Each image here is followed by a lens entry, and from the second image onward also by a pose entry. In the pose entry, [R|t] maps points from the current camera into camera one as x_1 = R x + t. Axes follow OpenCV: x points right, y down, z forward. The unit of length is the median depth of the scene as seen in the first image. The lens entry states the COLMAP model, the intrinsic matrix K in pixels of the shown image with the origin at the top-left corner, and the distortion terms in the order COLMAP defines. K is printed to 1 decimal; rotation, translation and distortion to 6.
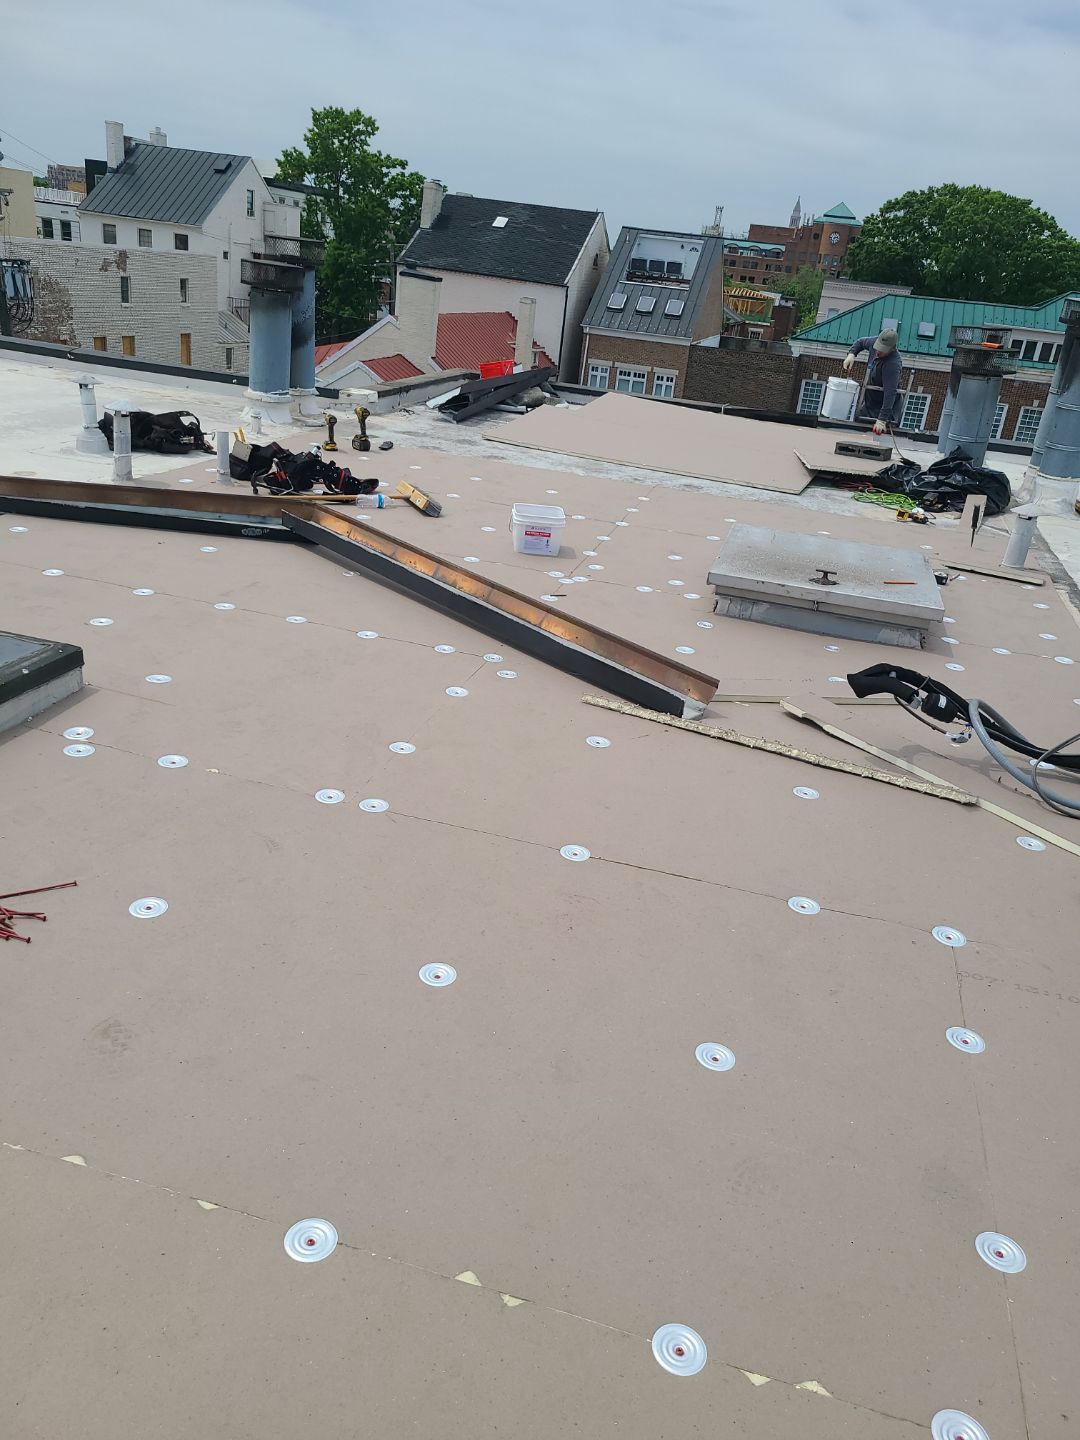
lens RADIAL K [[1198.0, 0, 534.5], [0, 1198.0, 756.2], [0, 0, 1]] dist [0.031024, 0.006579]
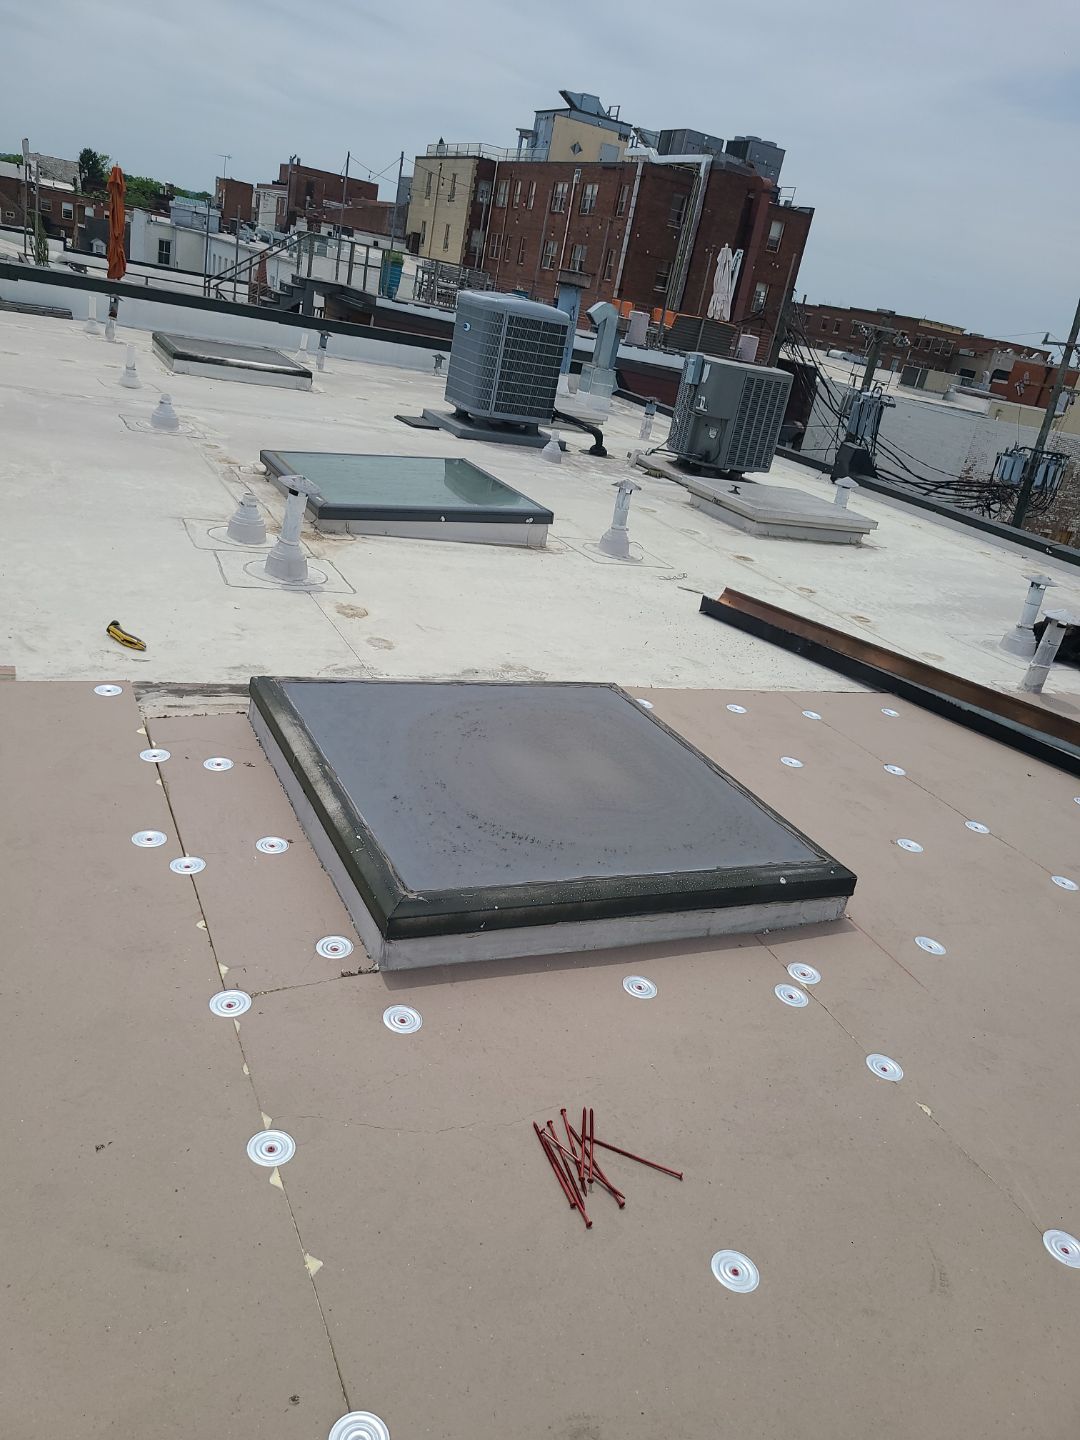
lens RADIAL K [[1074.8, 0, 480.2], [0, 1074.8, 748.4], [0, 0, 1]] dist [0.009627, -0.002462]
pose [[0.638523, 0.324963, -0.697630, -0.025863], [-0.402229, 0.913733, 0.057476, -0.063618], [0.656125, 0.243907, 0.714149, 0.149350]]
